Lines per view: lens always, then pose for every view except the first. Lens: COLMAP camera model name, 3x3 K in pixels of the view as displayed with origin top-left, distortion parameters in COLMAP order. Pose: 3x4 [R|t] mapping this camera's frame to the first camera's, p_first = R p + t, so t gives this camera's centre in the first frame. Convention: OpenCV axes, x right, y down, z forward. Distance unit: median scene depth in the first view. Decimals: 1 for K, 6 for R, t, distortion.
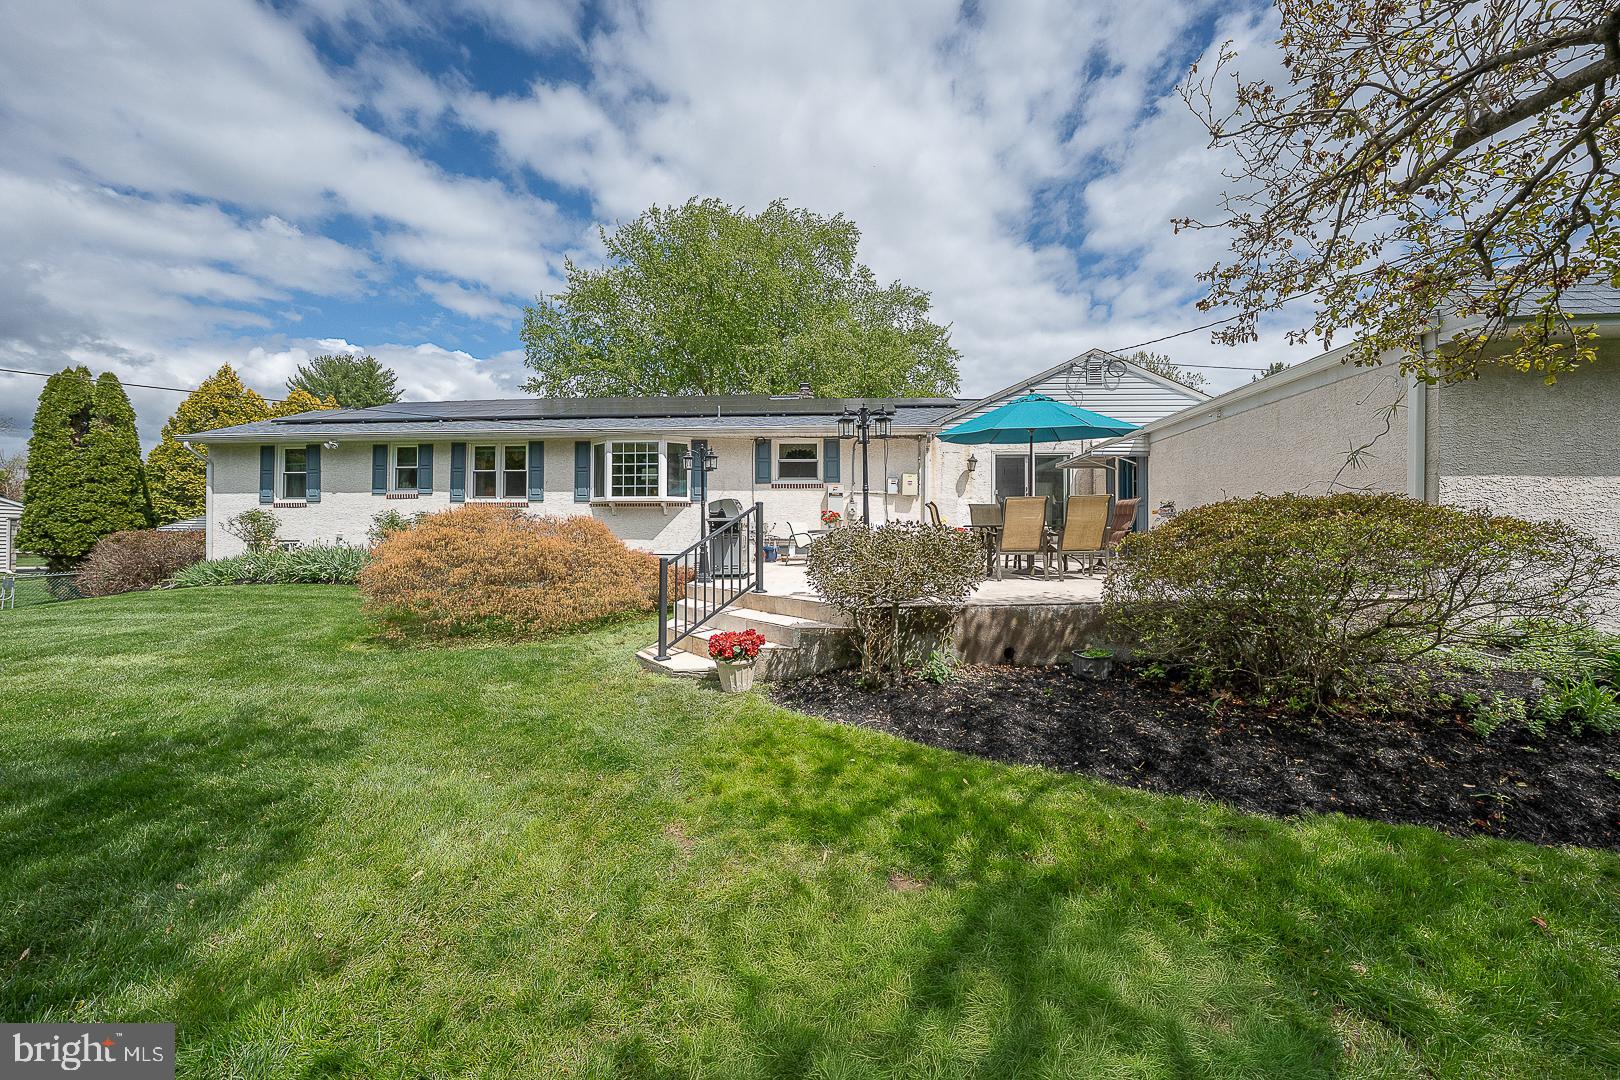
lens RADIAL K [[611.5, 0, 812.6], [0, 611.5, 537.2], [0, 0, 1]] dist [0.001440, 0.002227]
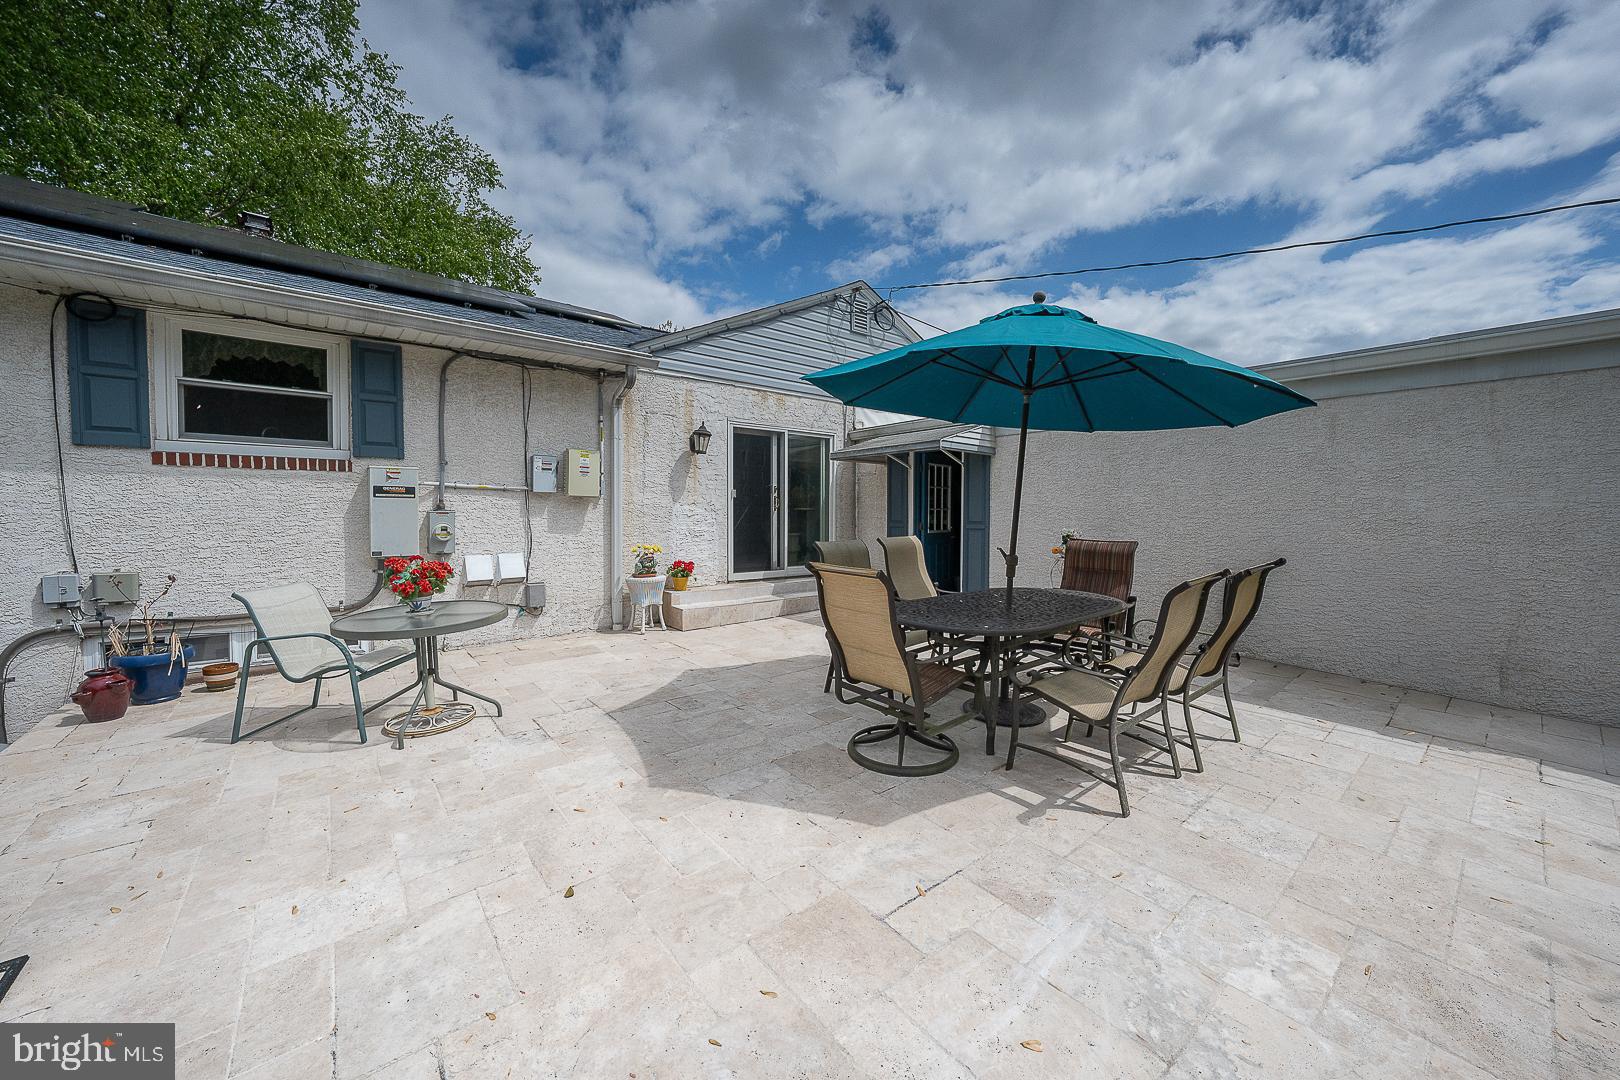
lens RADIAL K [[611.5, 0, 799.9], [0, 611.5, 532.1], [0, 0, 1]] dist [0.001440, 0.002227]
pose [[0.730841, -0.019664, 0.682265, -0.038929], [0.002269, 0.999649, 0.026381, -0.052158], [-0.682544, -0.017732, 0.730629, 0.537864]]
